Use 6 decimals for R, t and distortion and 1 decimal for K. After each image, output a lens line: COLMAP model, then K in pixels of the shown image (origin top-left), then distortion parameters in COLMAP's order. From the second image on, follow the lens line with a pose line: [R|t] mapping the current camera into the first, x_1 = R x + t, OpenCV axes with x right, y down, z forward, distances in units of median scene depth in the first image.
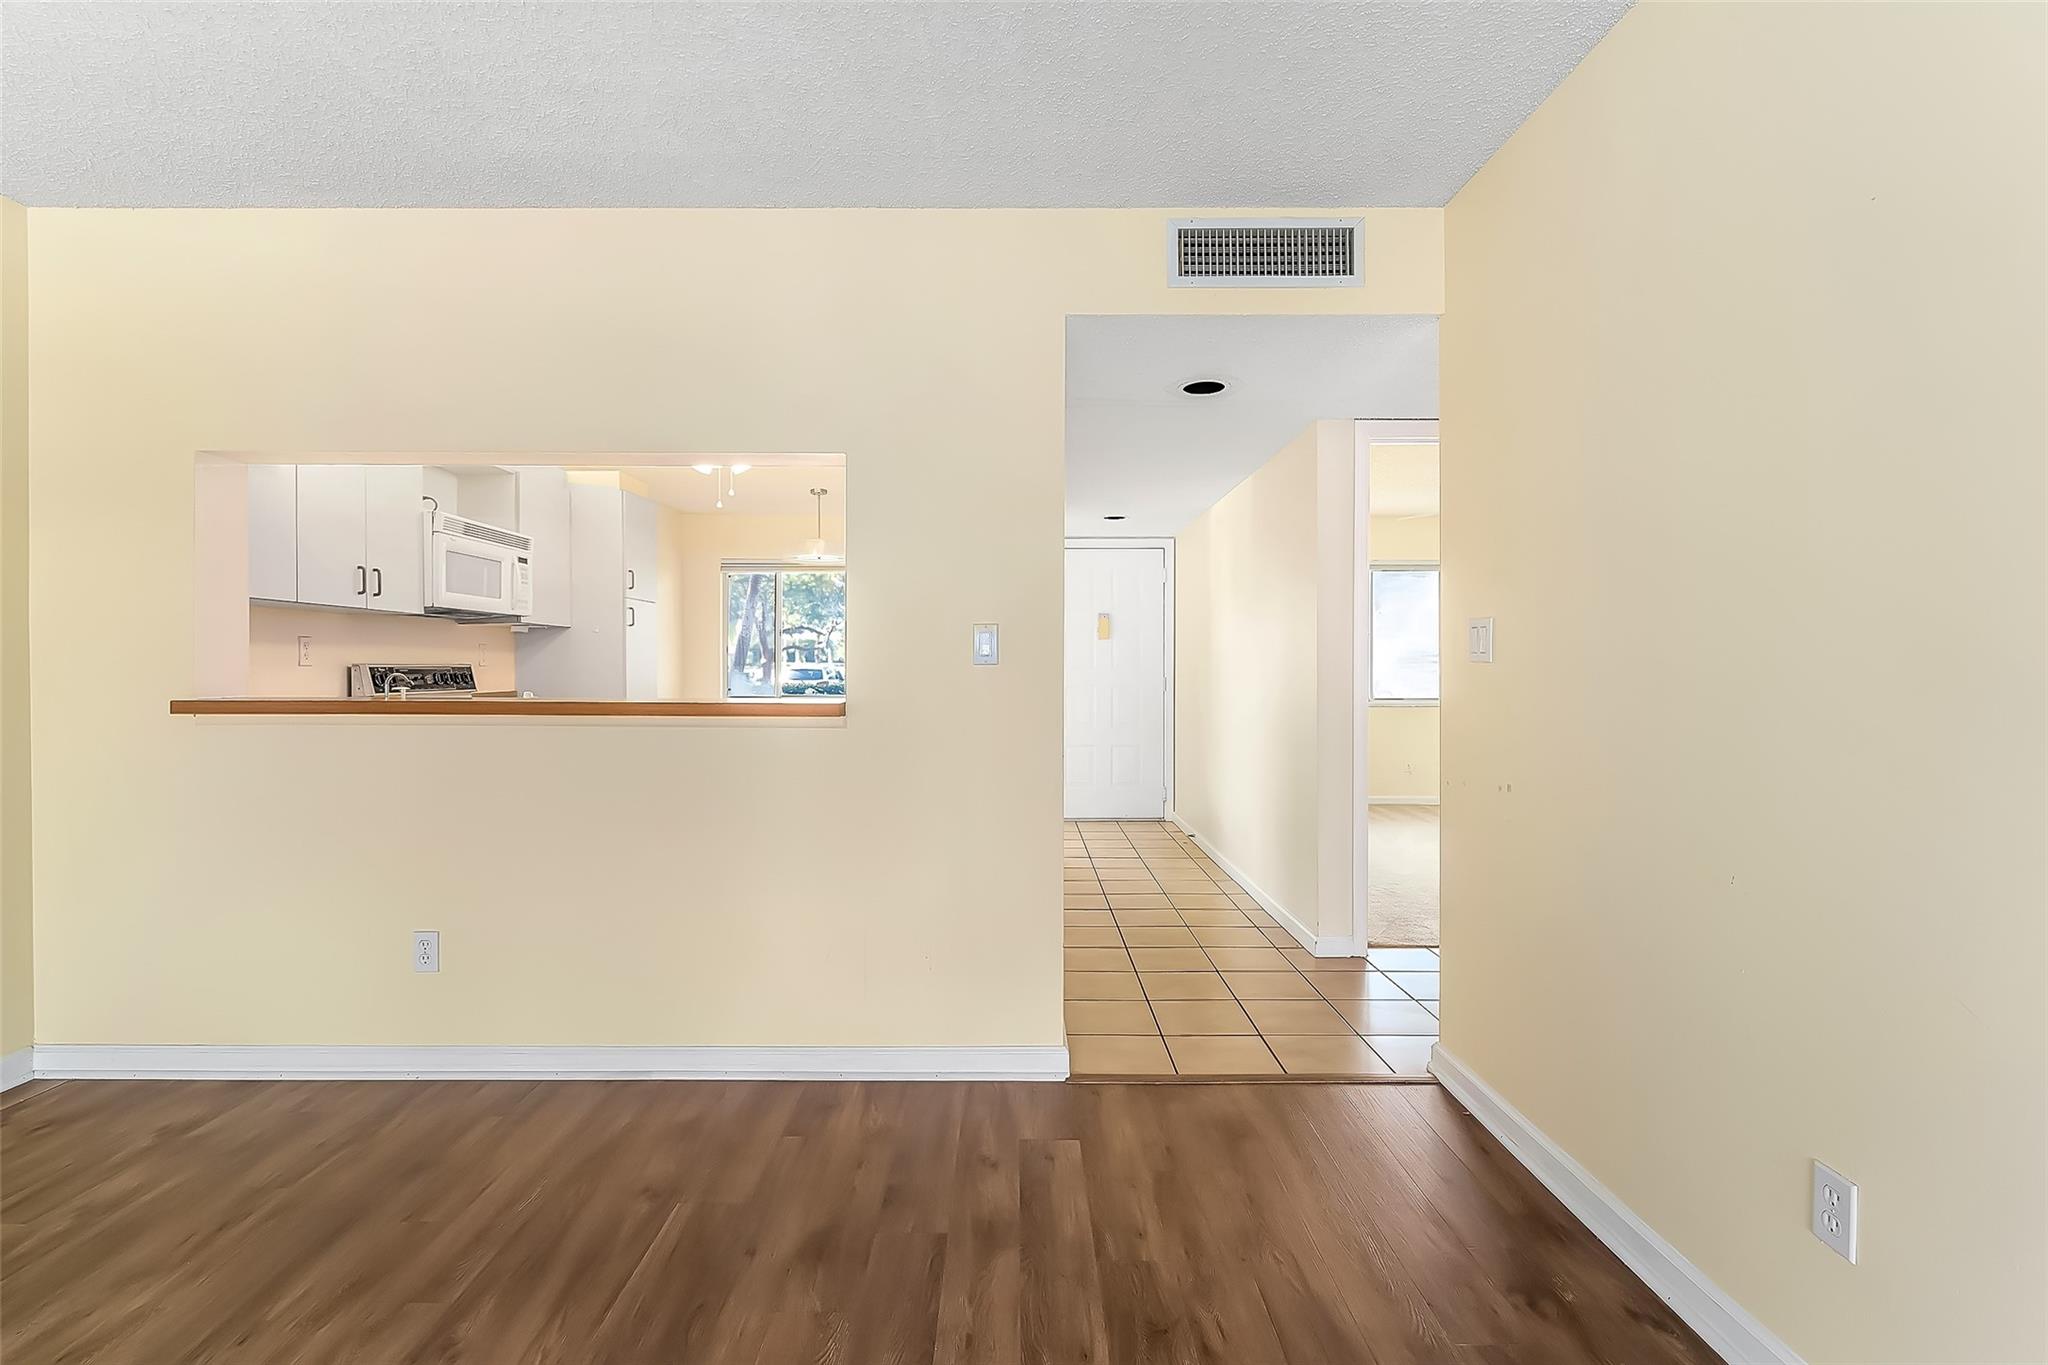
lens RADIAL K [[926.0, 0, 1014.2], [0, 926.0, 683.6], [0, 0, 1]] dist [0.003373, 0.000403]
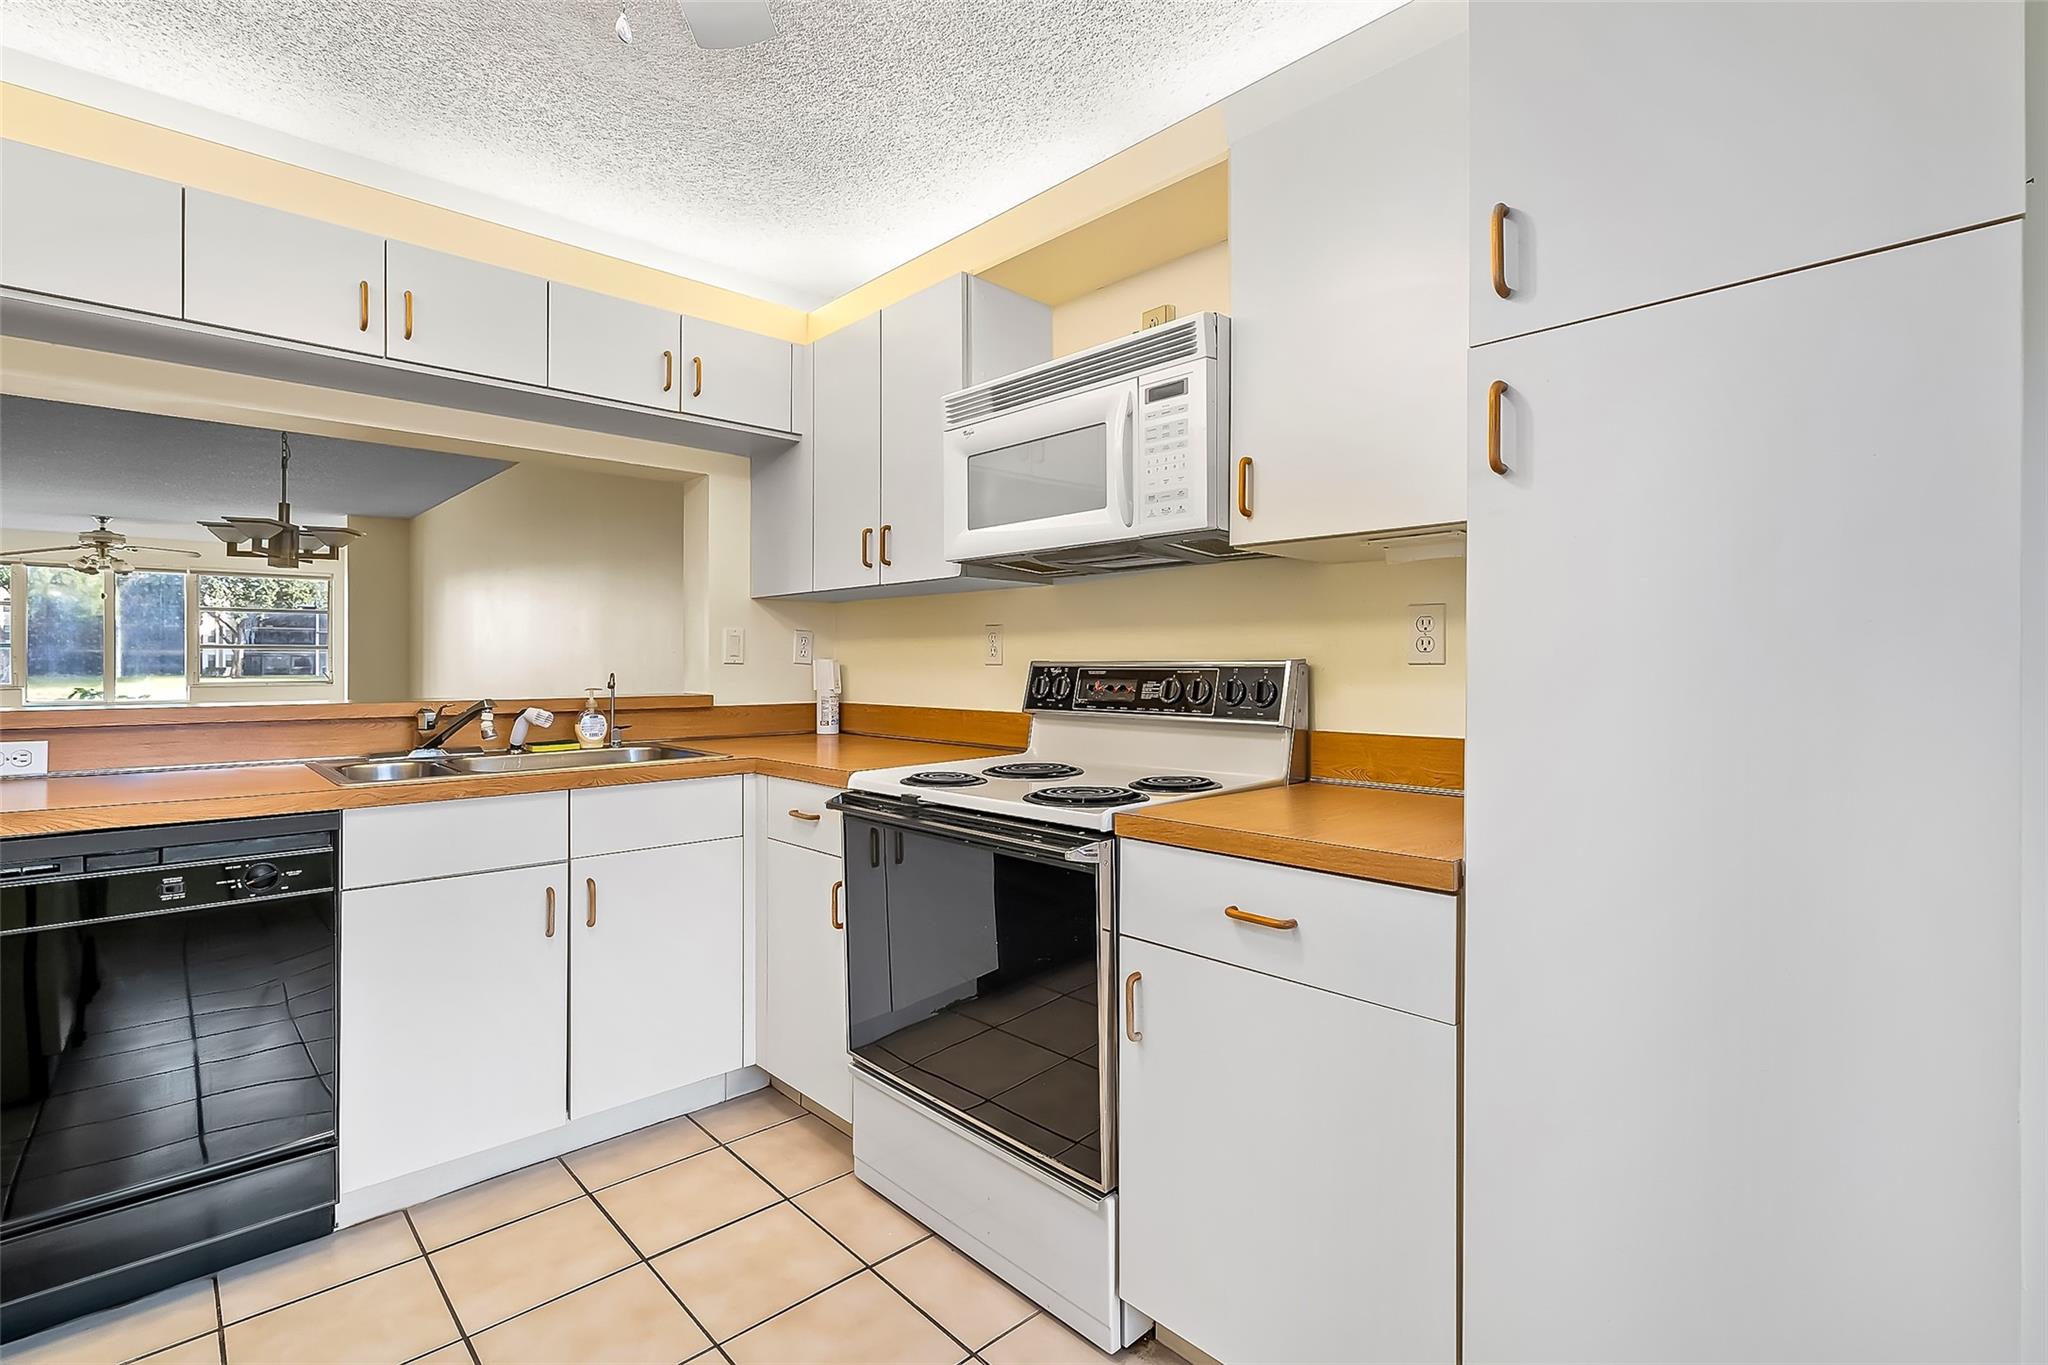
lens RADIAL K [[928.8, 0, 1004.8], [0, 928.8, 669.2], [0, 0, 1]] dist [-0.002398, 0.000373]
pose [[-0.732369, -0.001992, -0.680905, -0.279445], [-0.010877, 0.999902, 0.008773, -0.022088], [0.680821, 0.013831, -0.732319, 1.625181]]
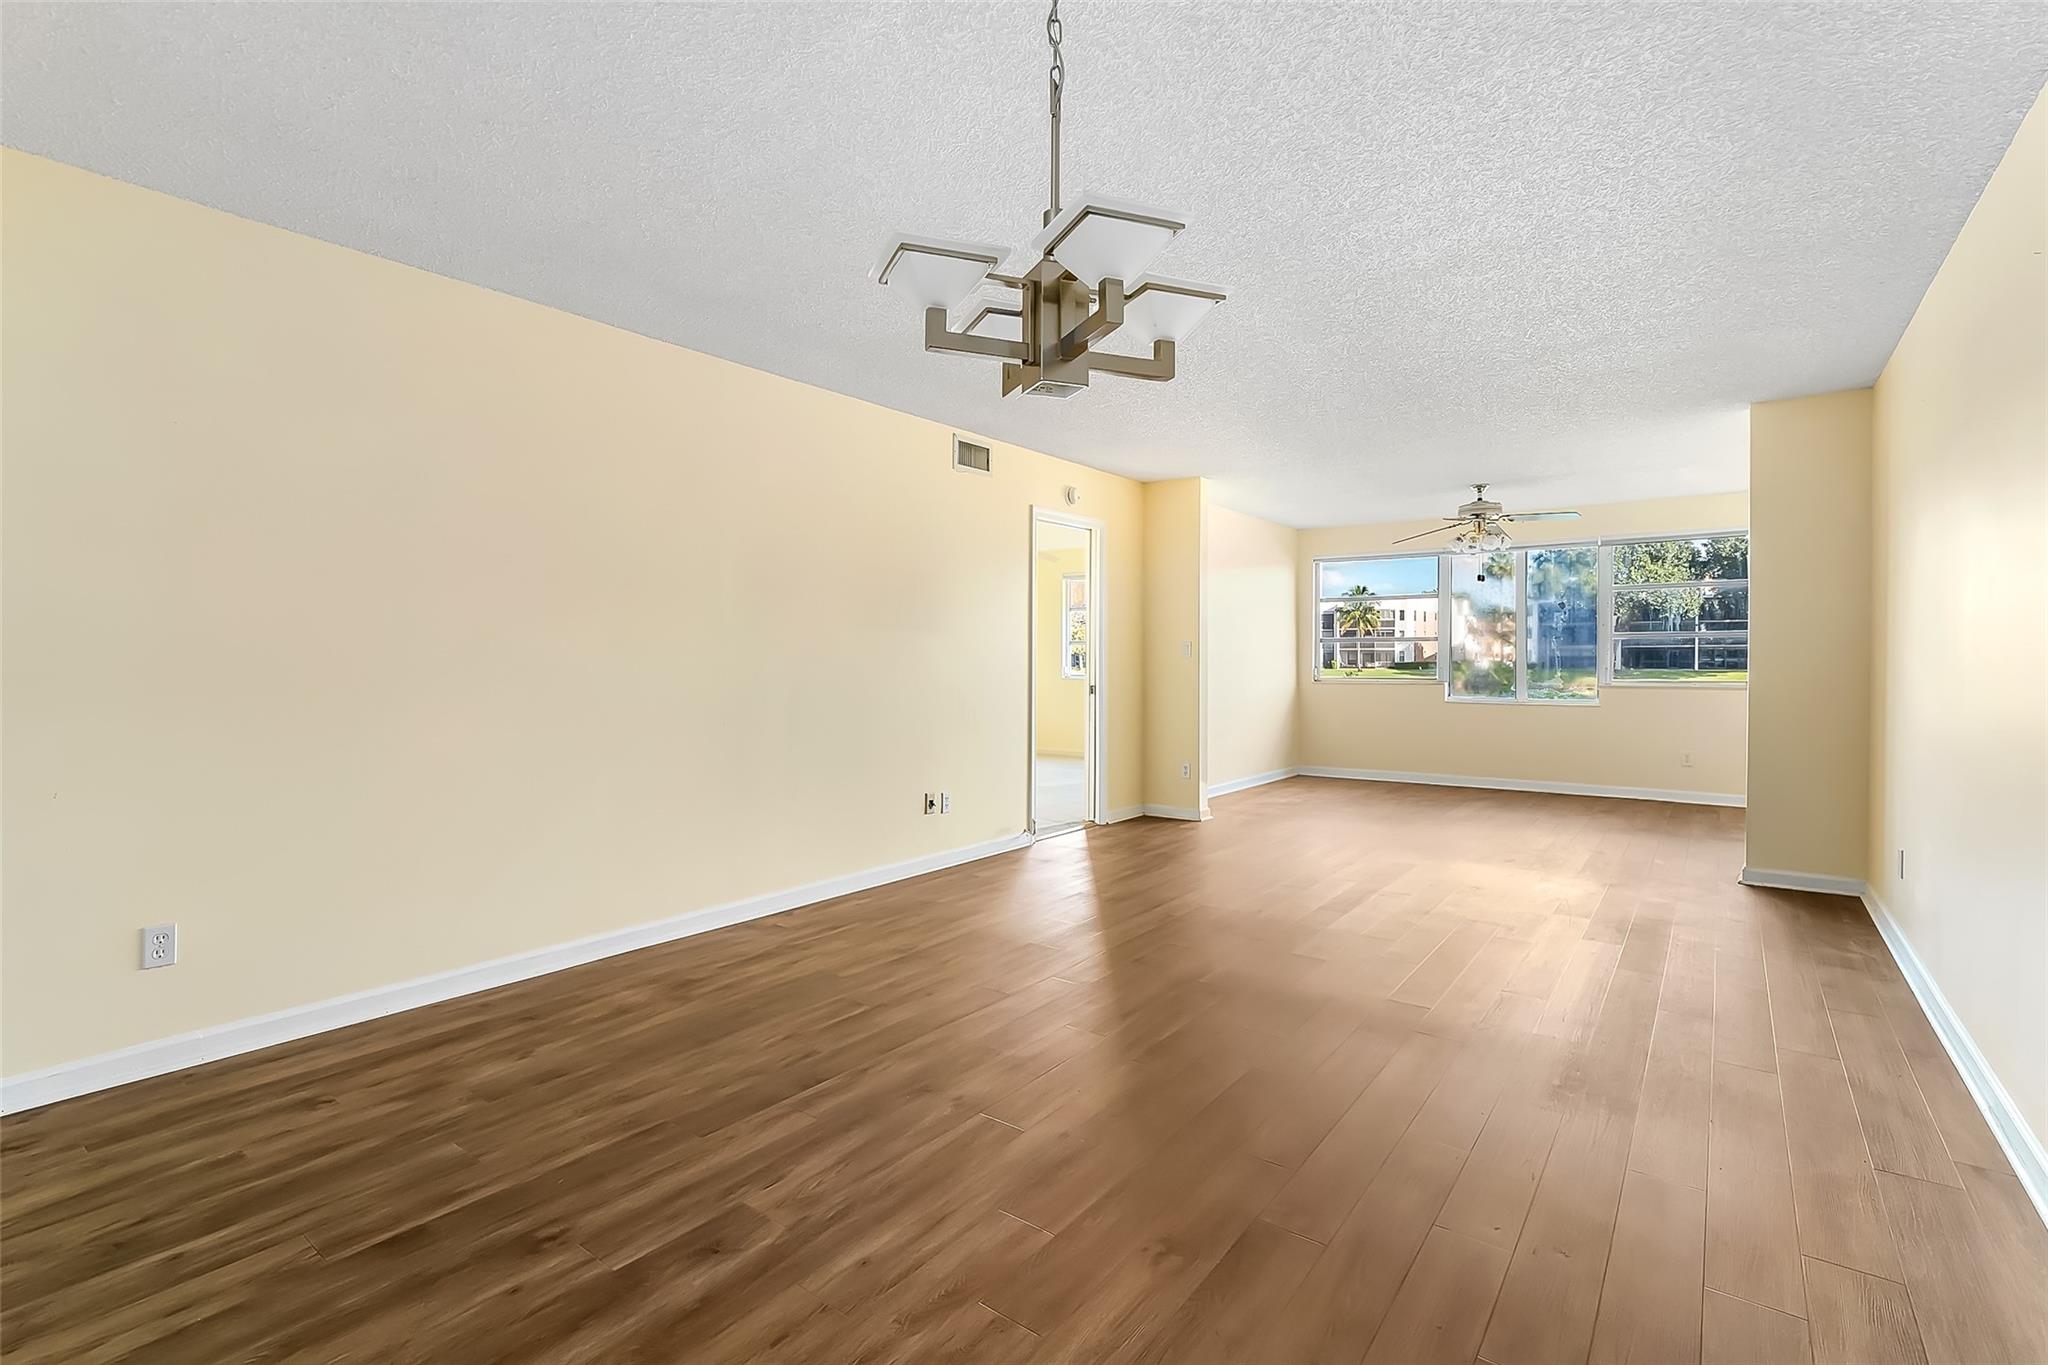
lens RADIAL K [[940.2, 0, 1007.3], [0, 940.2, 657.1], [0, 0, 1]] dist [0.004959, 0.000087]
pose [[-0.795115, -0.000182, 0.606458, -0.633288], [0.005215, 0.999961, 0.007138, -0.010572], [-0.606436, 0.008838, -0.795083, 0.565079]]
